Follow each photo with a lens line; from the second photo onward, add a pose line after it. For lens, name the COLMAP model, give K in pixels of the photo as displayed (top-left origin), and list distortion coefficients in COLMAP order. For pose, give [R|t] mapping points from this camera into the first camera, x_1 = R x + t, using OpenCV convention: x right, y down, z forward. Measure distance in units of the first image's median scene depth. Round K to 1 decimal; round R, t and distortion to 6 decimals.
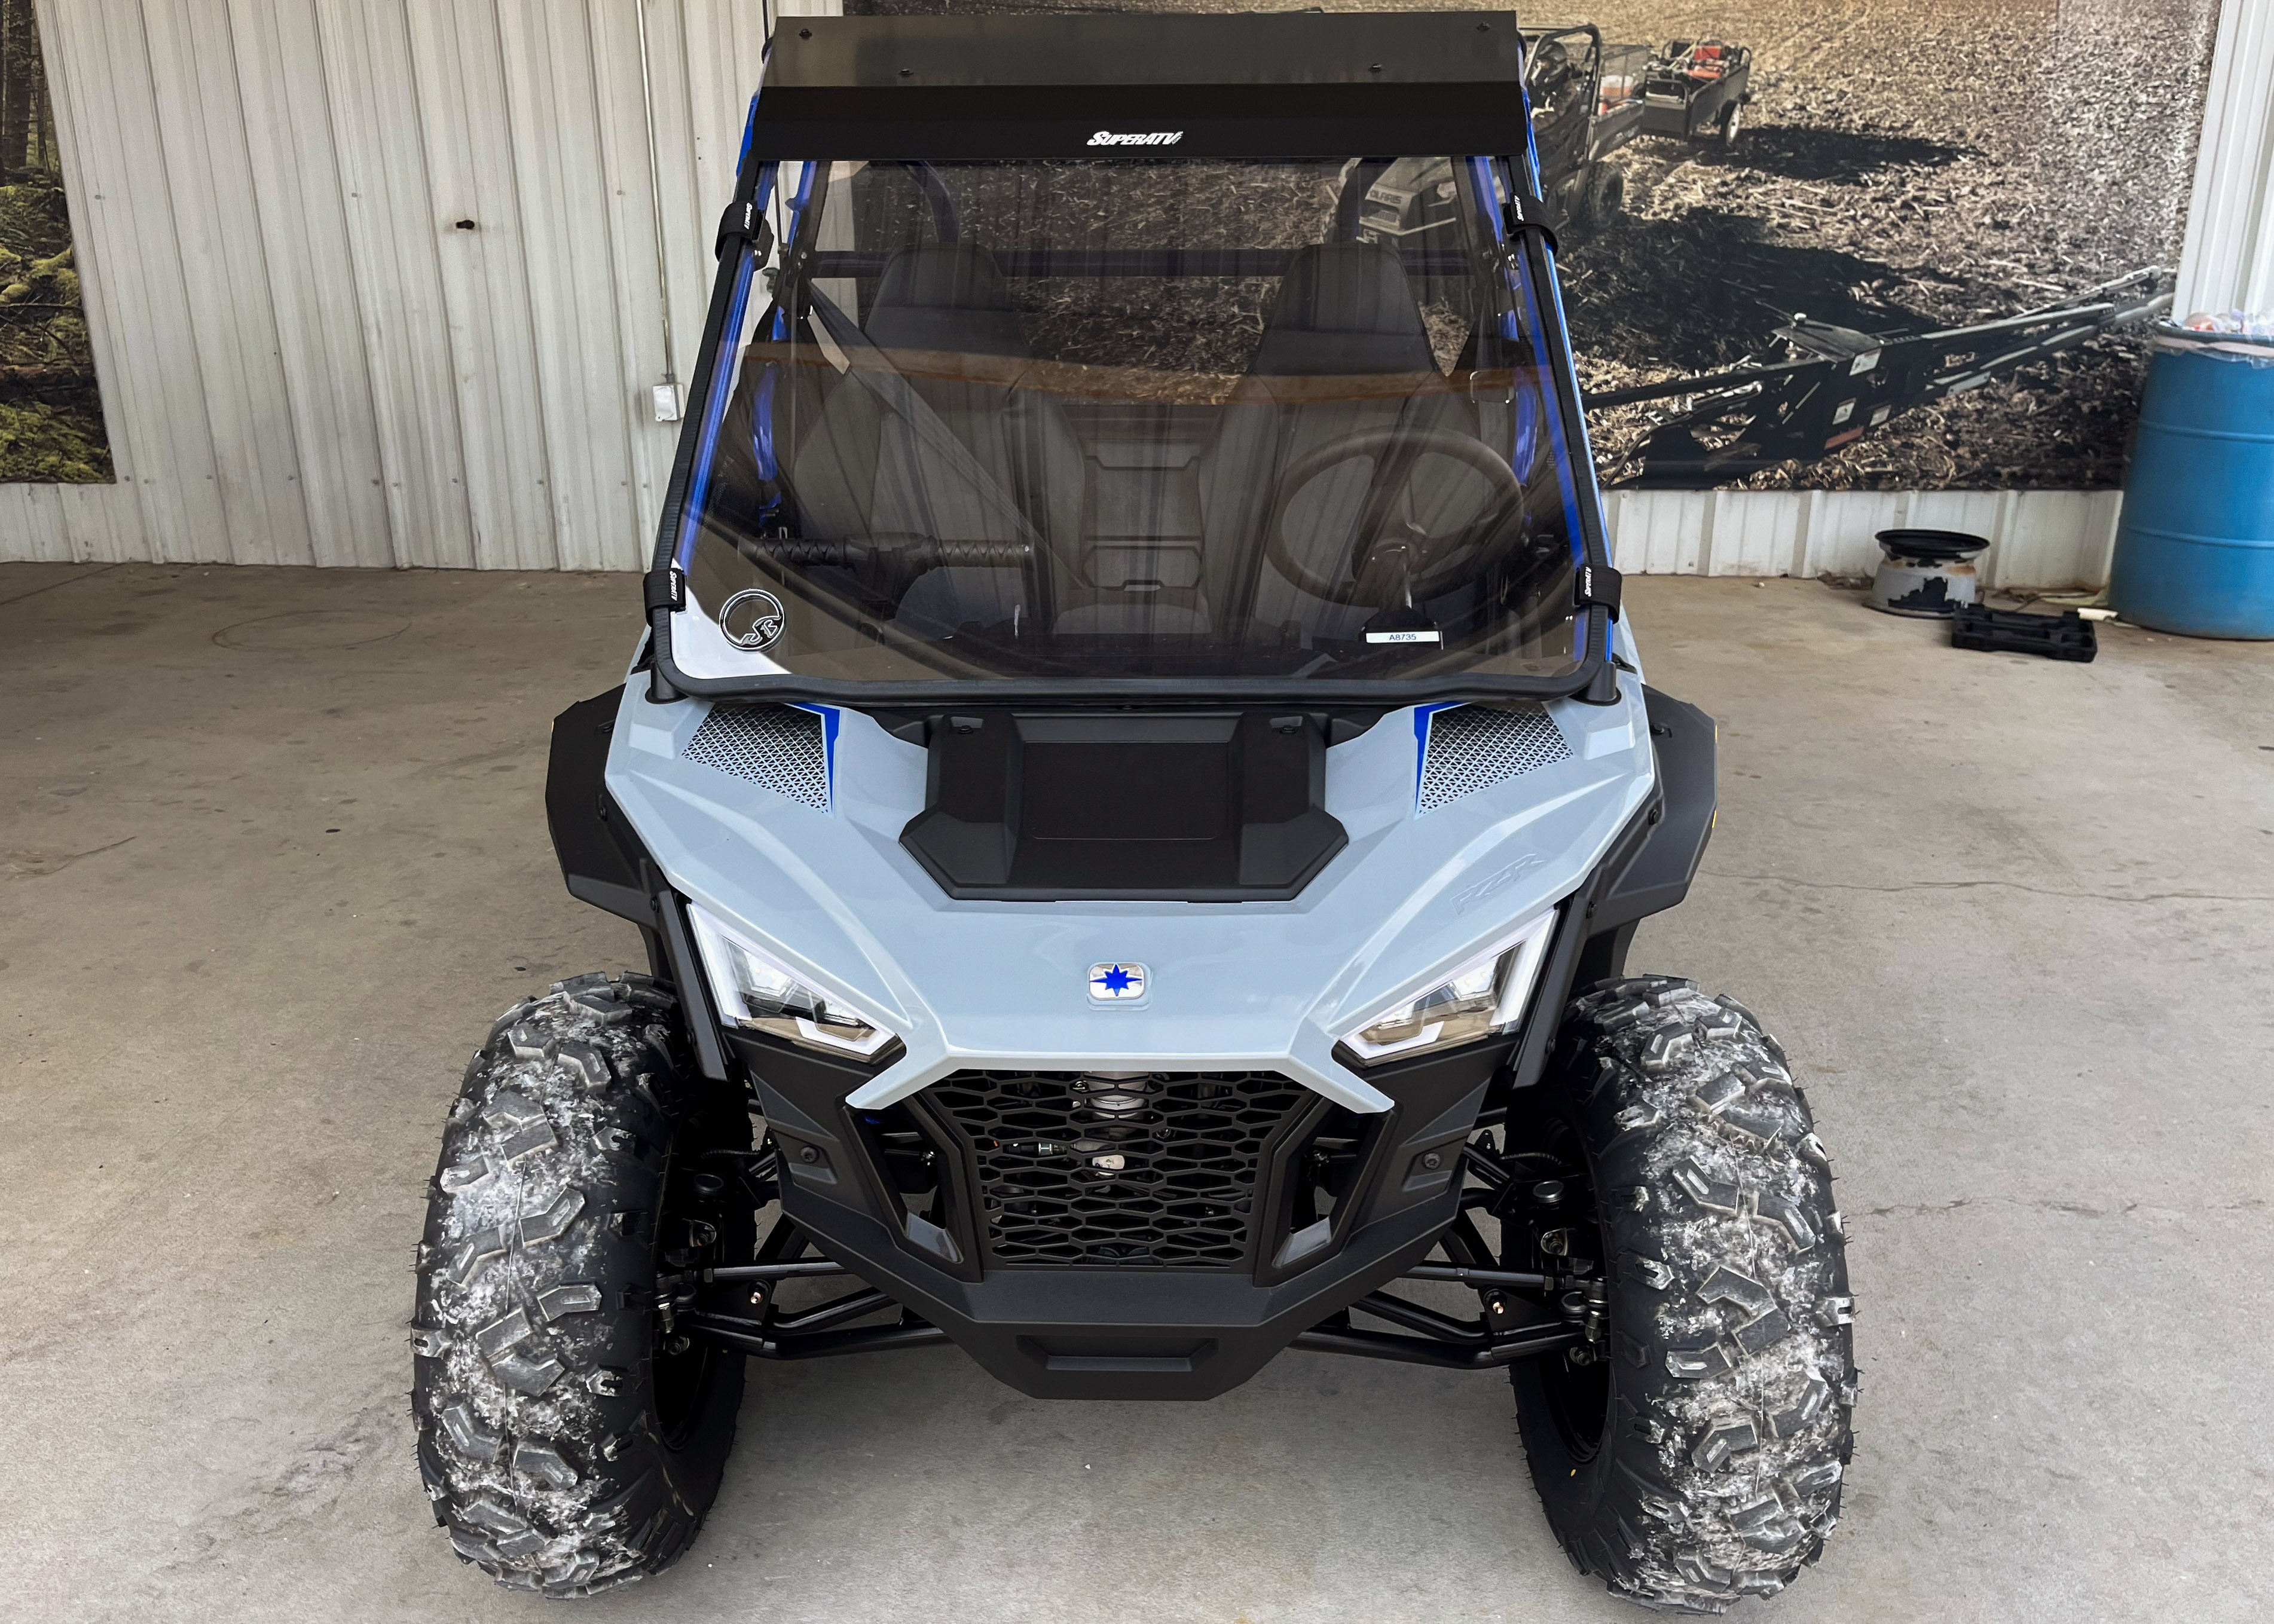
lens RADIAL K [[1955.6, 0, 1099.7], [0, 1955.6, 867.7], [0, 0, 1]] dist [0.040720, -0.057811]
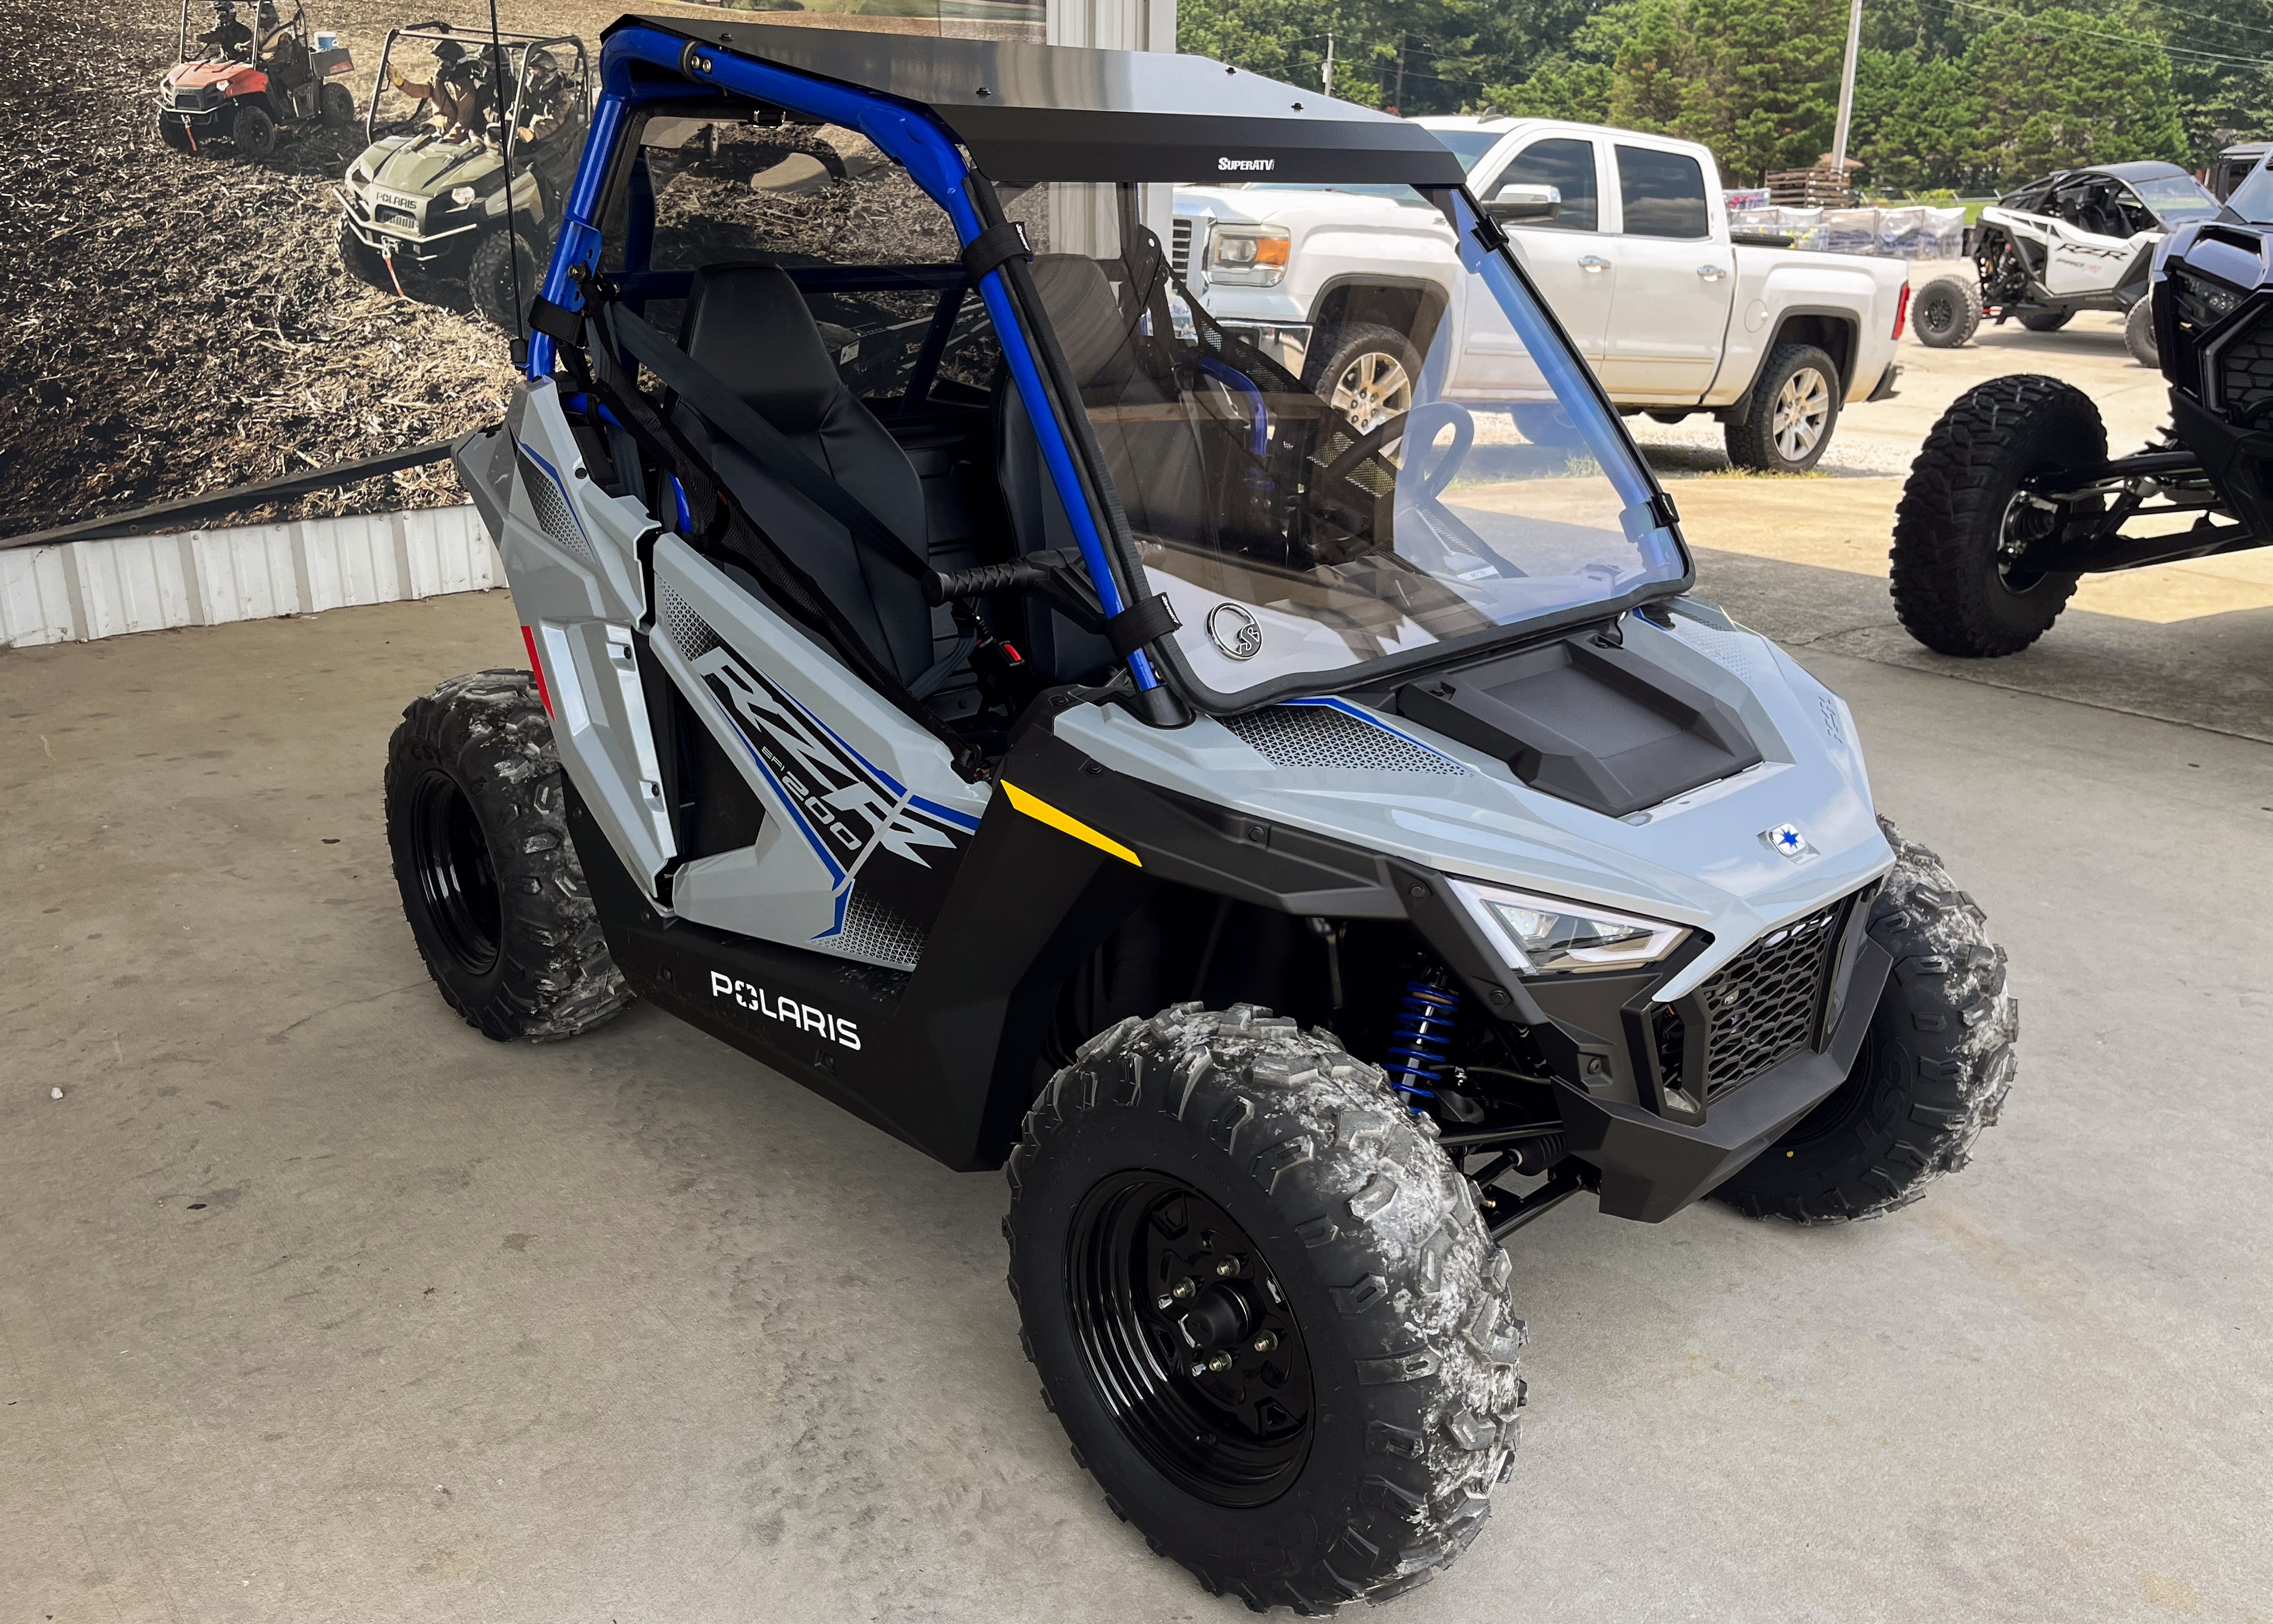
lens RADIAL K [[1954.9, 0, 1139.0], [0, 1954.9, 823.5], [0, 0, 1]] dist [0.040720, -0.057811]
pose [[0.684058, -0.214836, 0.697073, -0.342738], [0.228642, 0.970635, 0.074774, -0.041929], [-0.692667, 0.108230, 0.713091, 0.114684]]
